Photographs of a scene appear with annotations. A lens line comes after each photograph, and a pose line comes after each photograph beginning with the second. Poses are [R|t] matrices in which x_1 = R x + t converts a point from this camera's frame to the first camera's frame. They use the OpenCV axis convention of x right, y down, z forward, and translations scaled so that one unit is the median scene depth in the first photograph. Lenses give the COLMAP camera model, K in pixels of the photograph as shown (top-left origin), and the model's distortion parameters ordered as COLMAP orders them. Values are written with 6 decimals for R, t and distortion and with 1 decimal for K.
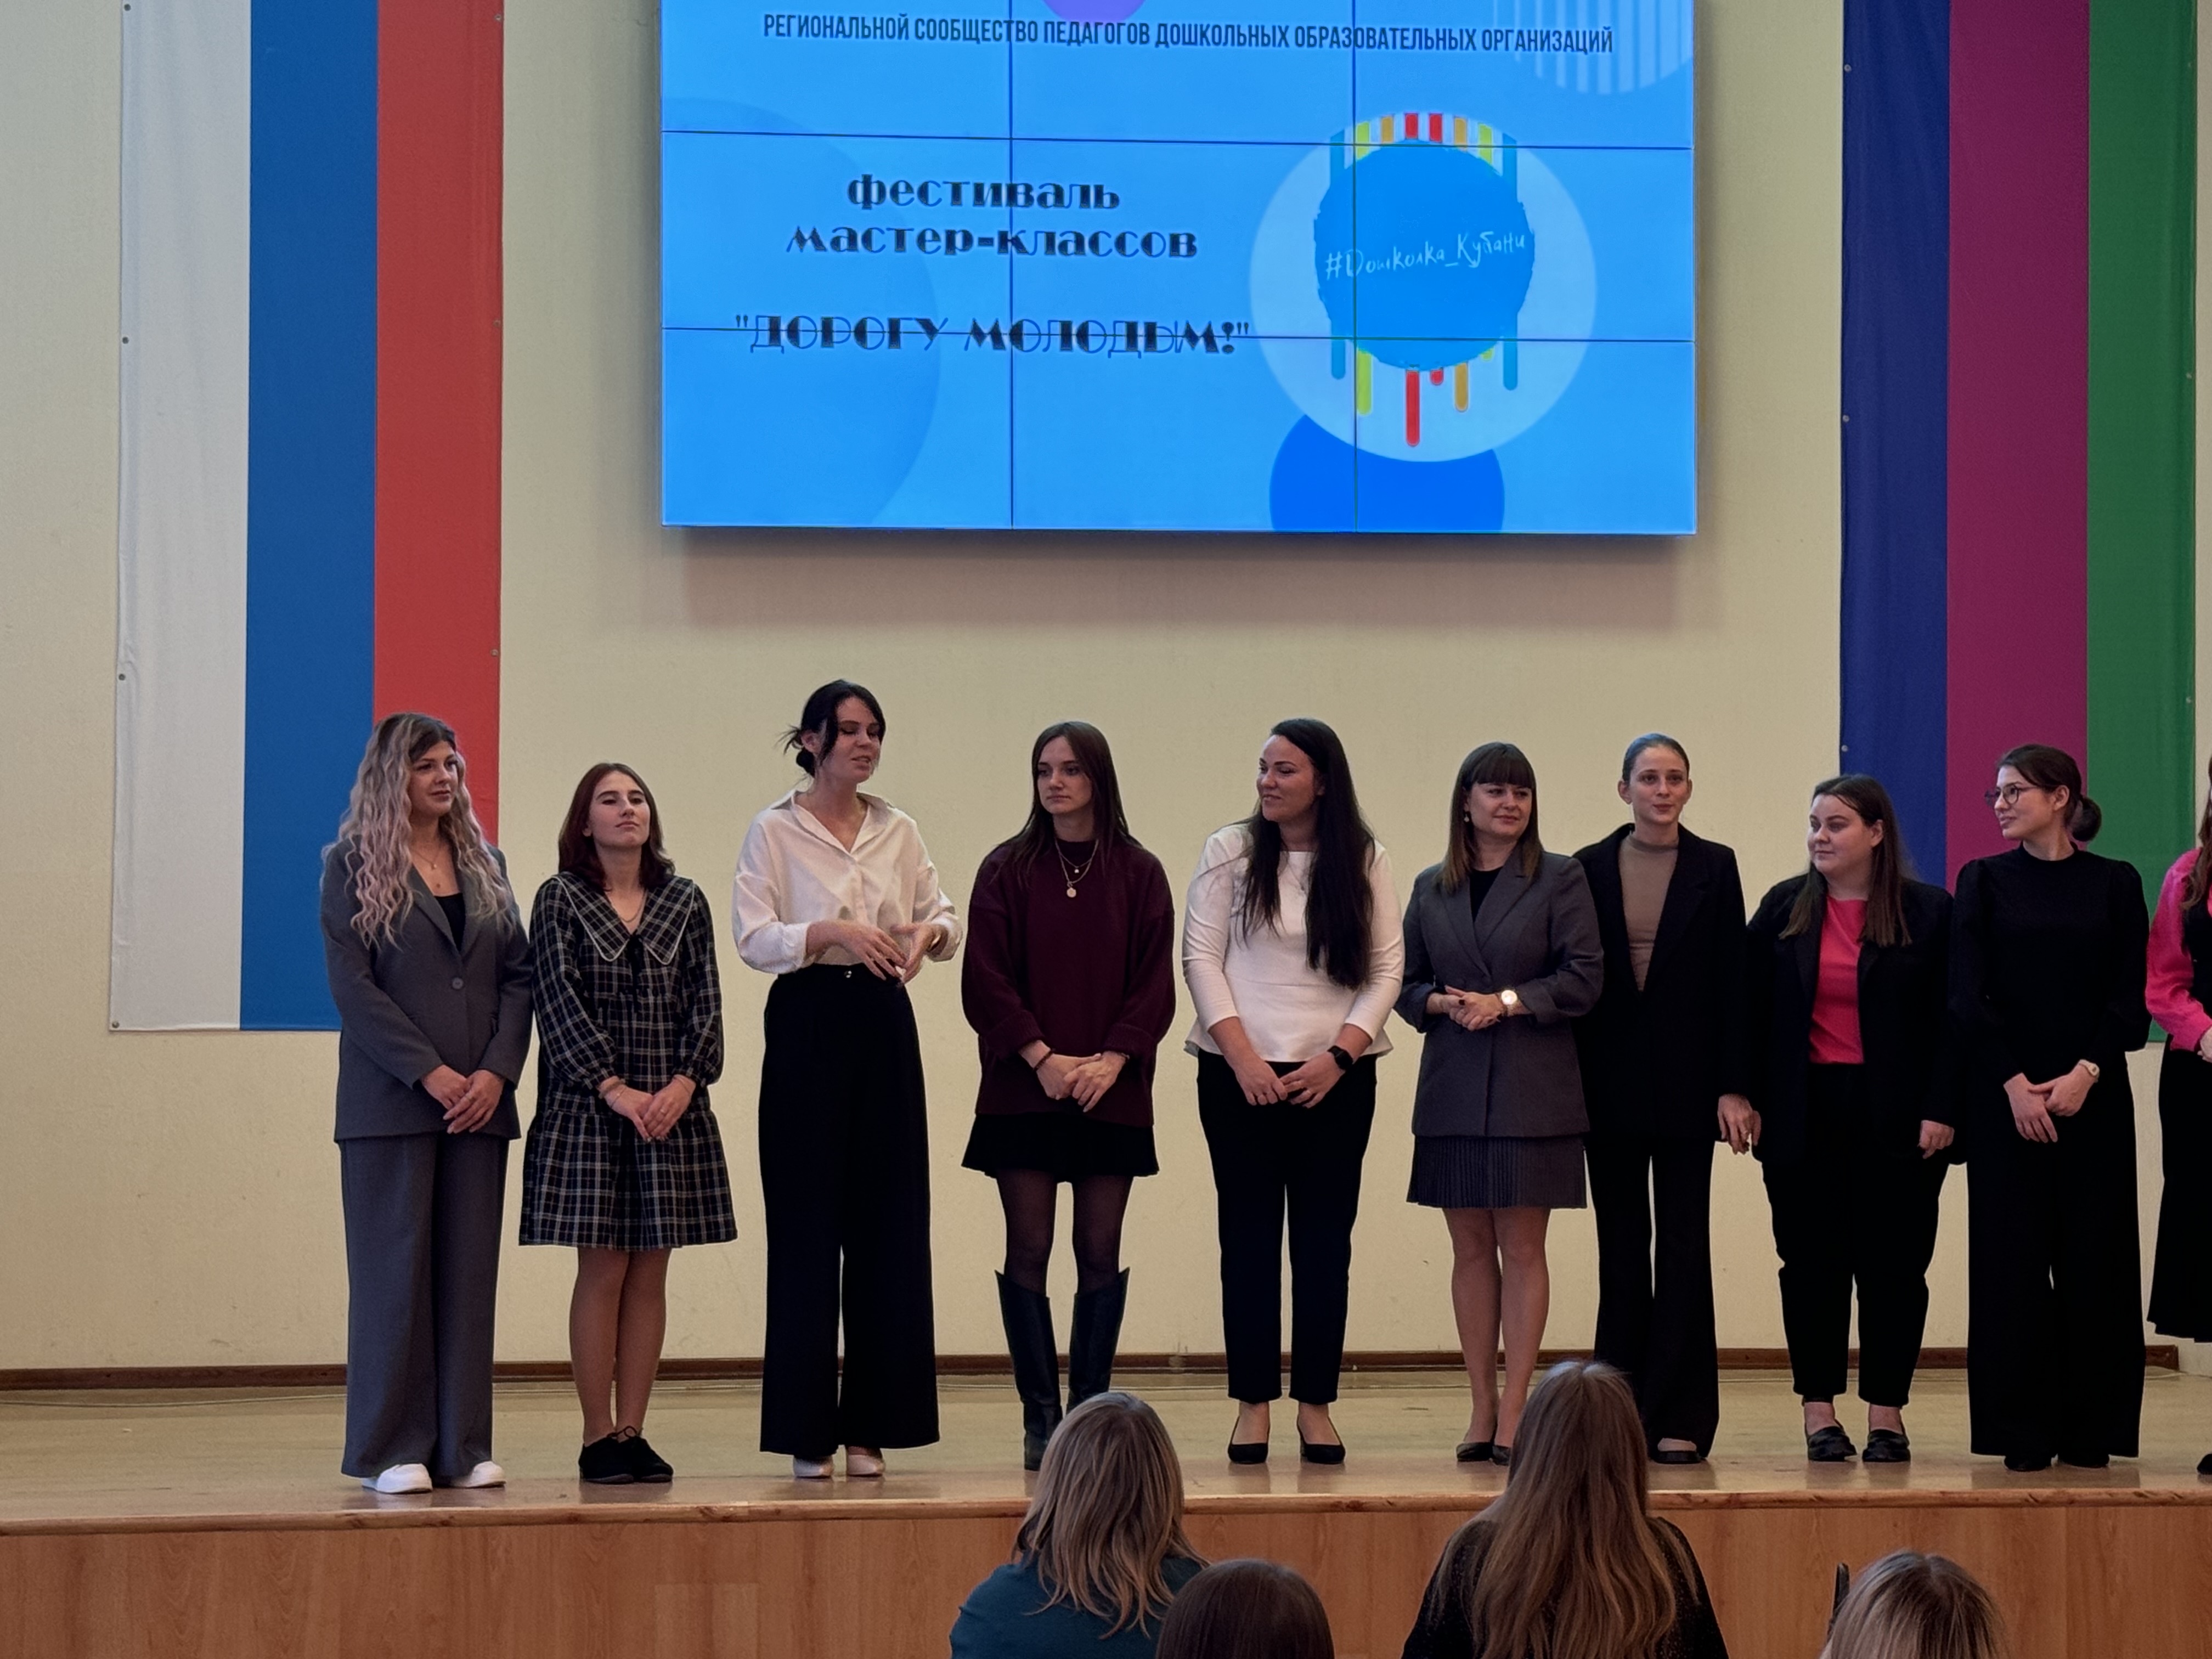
lens RADIAL K [[4382.9, 0, 1106.0], [0, 4382.9, 829.5], [0, 0, 1]] dist [0.202856, -0.268229]
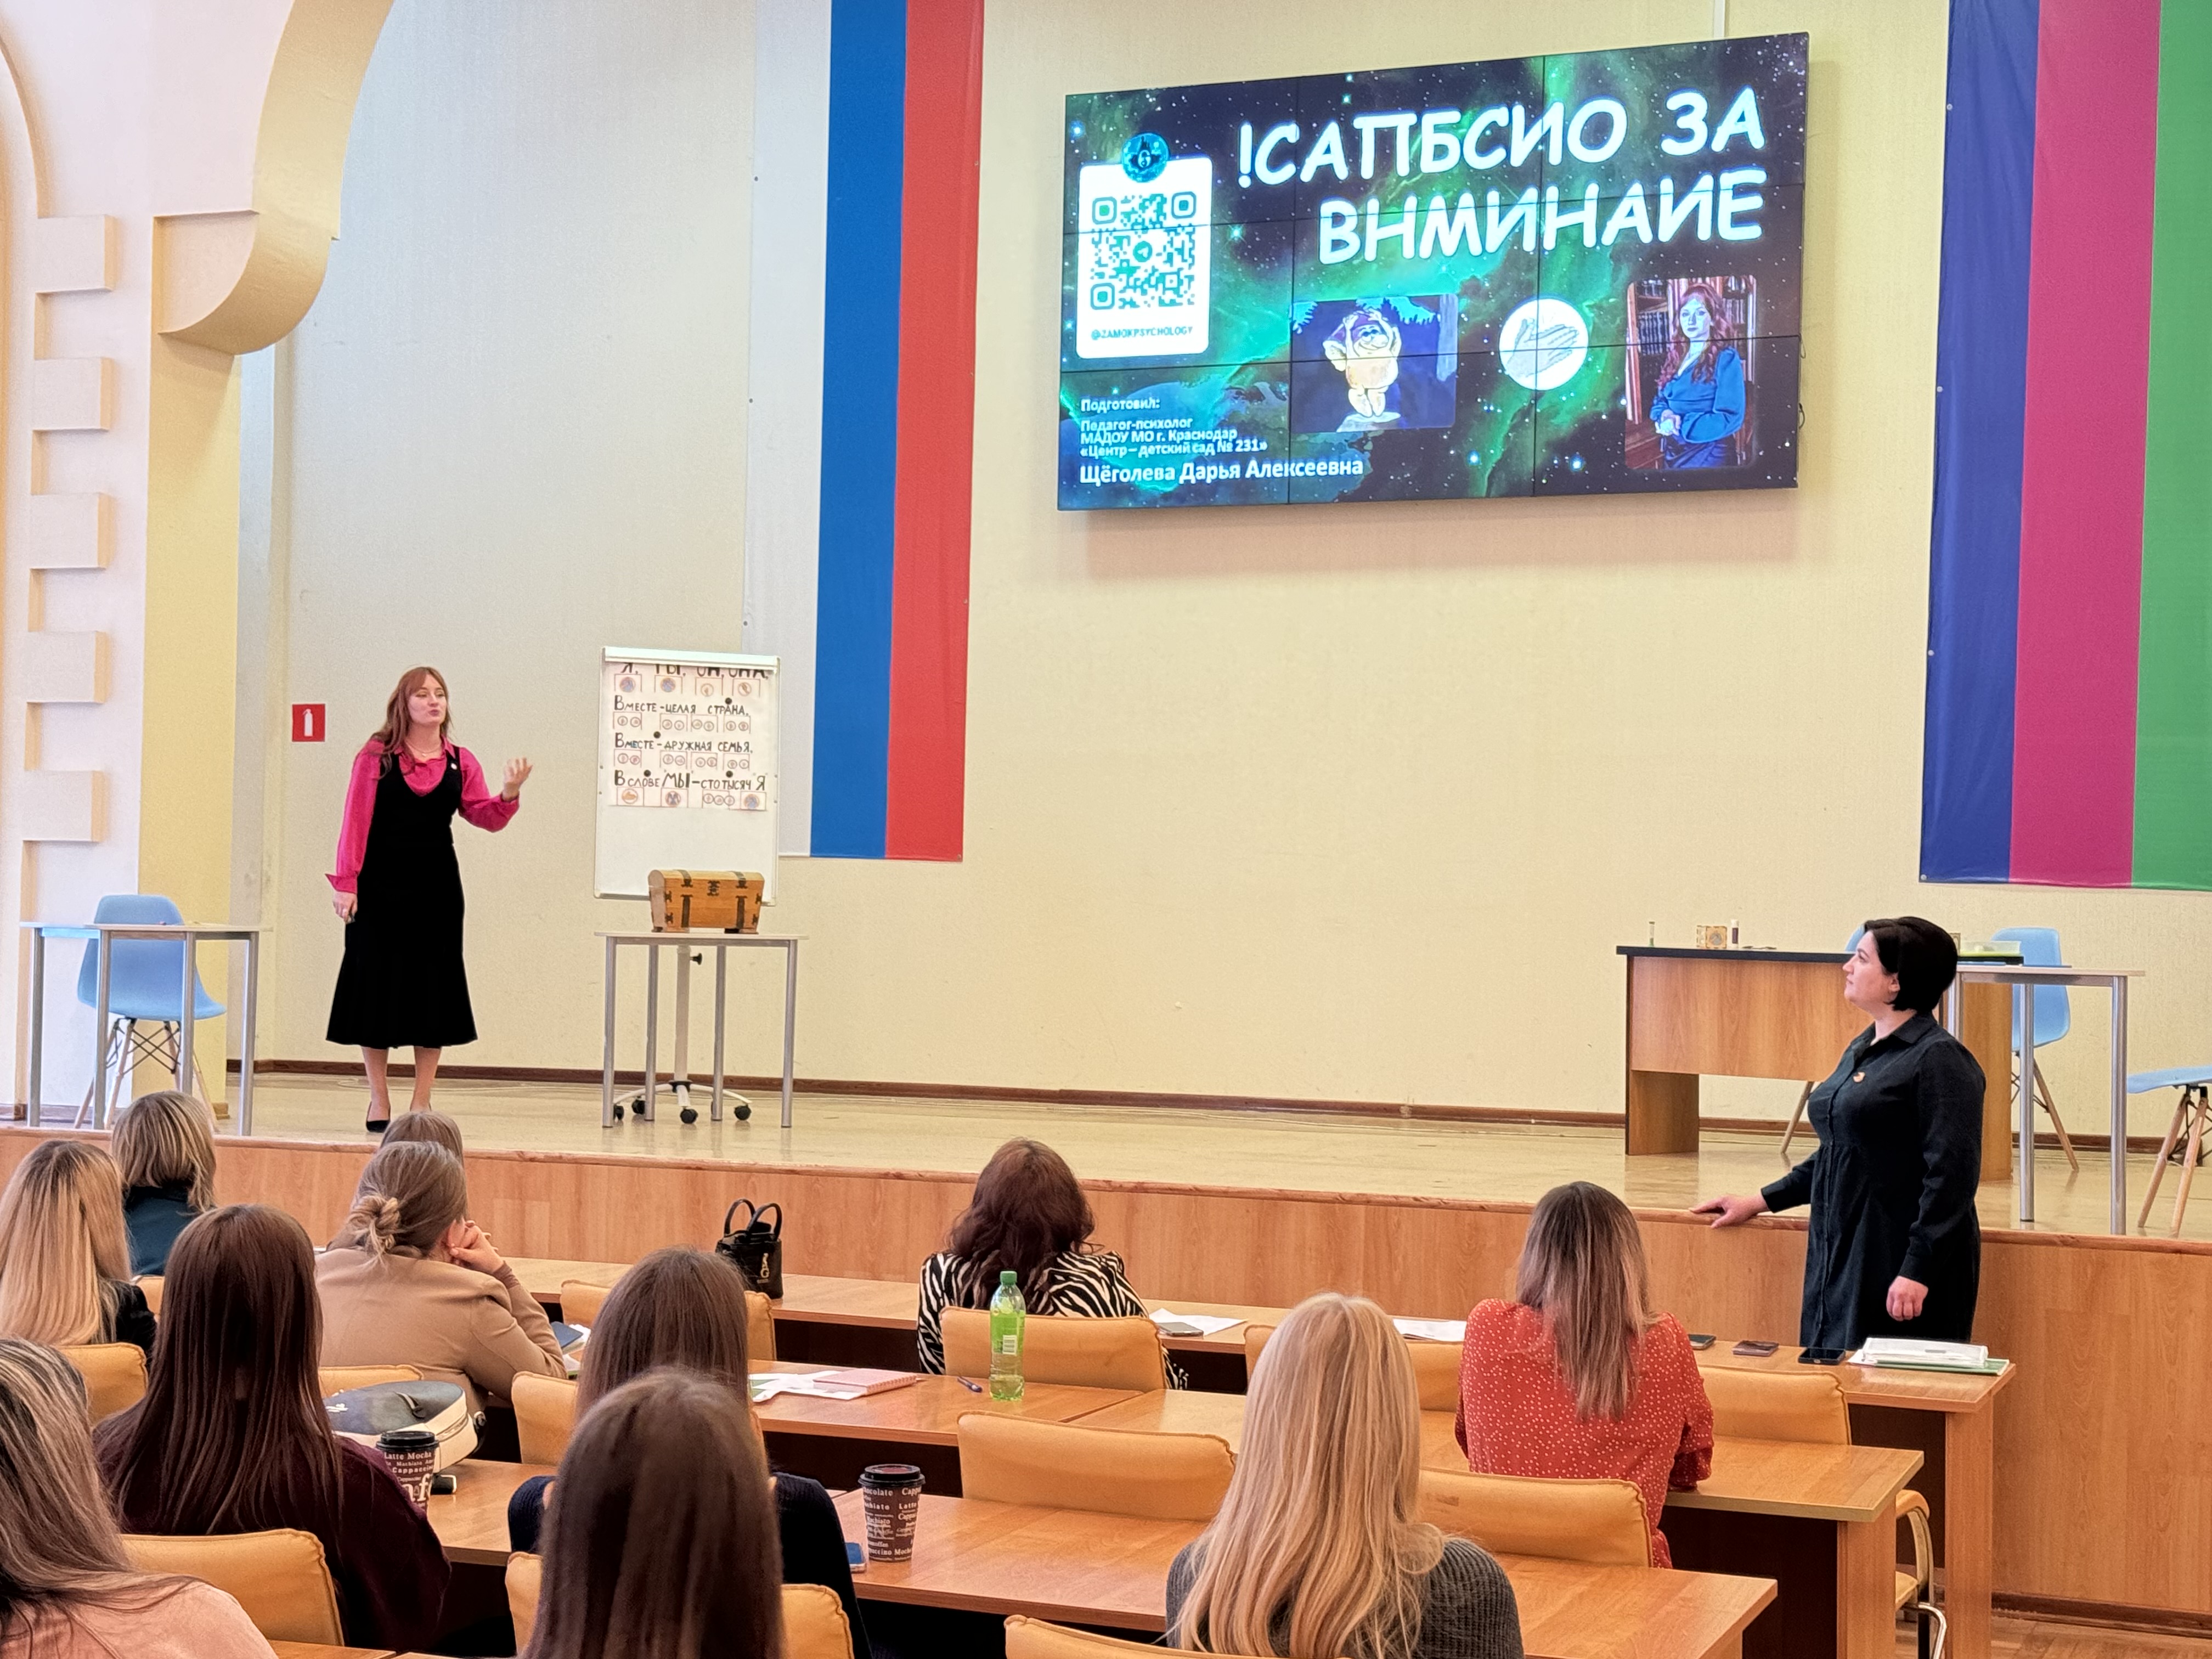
lens RADIAL K [[3363.5, 0, 1106.0], [0, 3363.5, 829.5], [0, 0, 1]] dist [0.133444, 0.068081]
pose [[0.881726, 0.010139, -0.471652, 0.645818], [0.001496, 0.999704, 0.024287, 0.012500], [0.471759, -0.022120, 0.881450, 0.054692]]
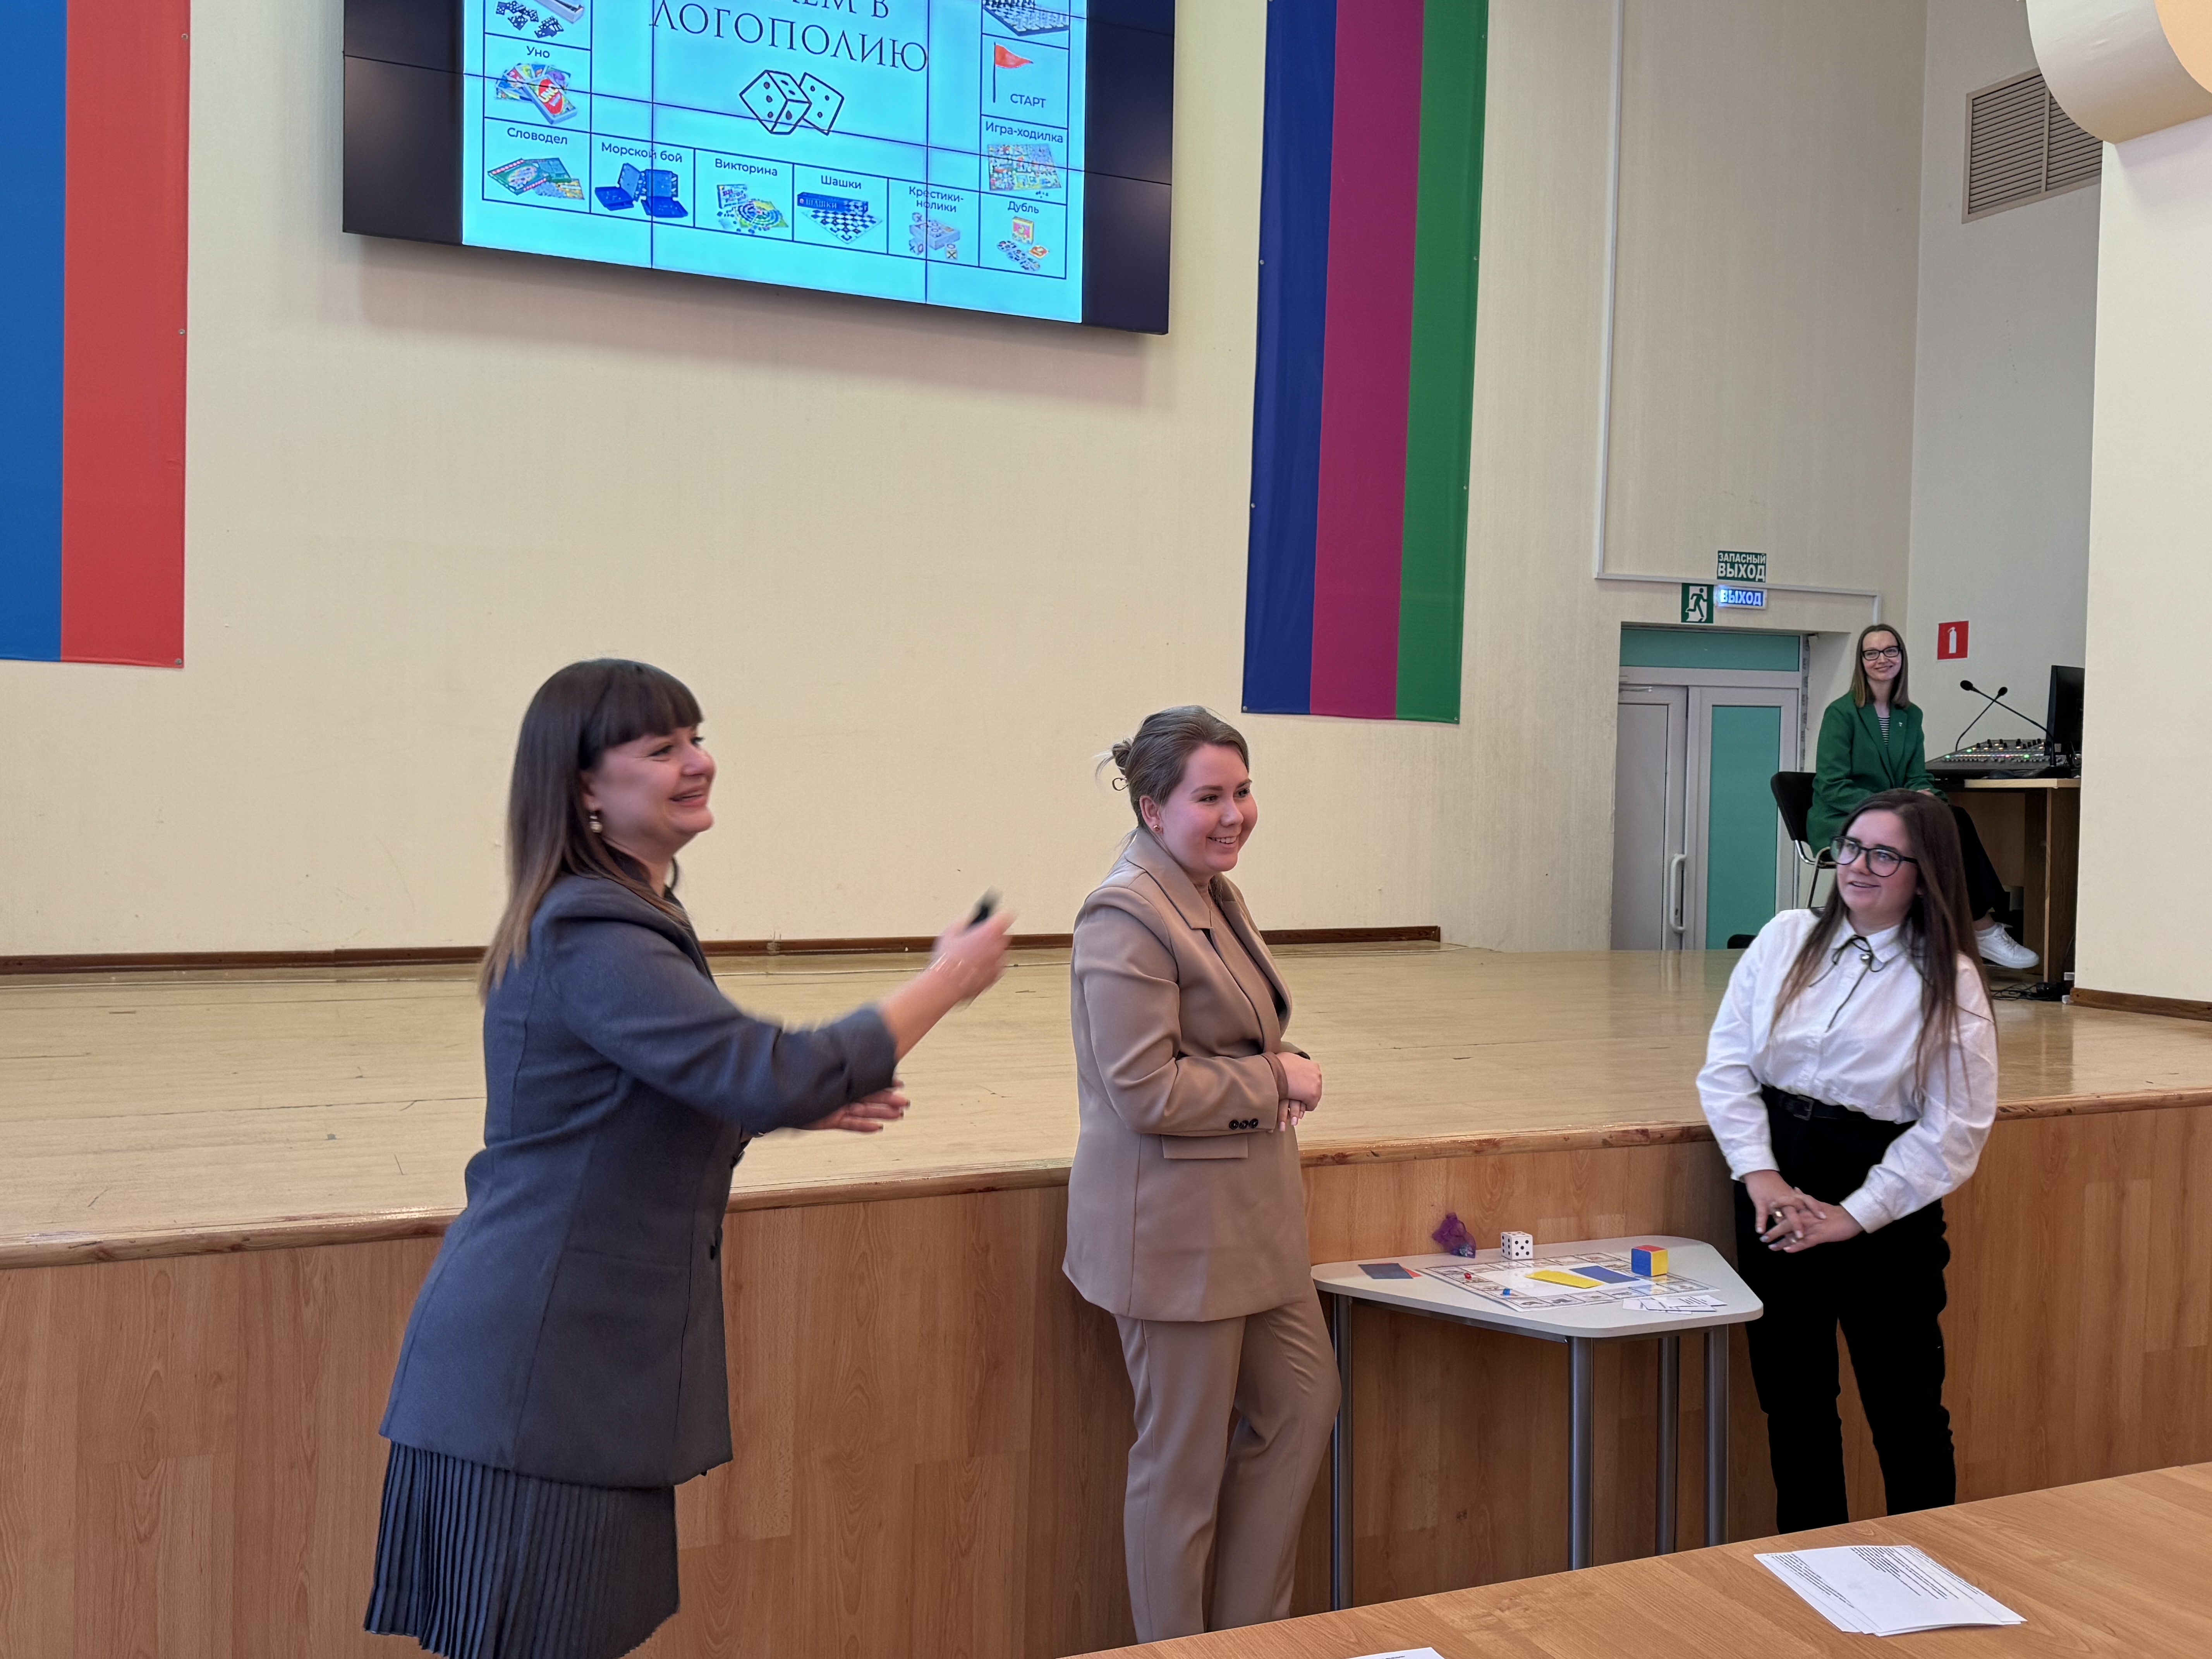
lens RADIAL K [[1963.6, 0, 1106.0], [0, 1963.6, 829.5], [0, 0, 1]] dist [0.131852, -0.203245]
pose [[0.945605, 0.010889, 0.325135, -0.121225], [-0.038293, 0.996217, 0.078007, 0.057233], [-0.323056, -0.086215, 0.942445, 0.646074]]
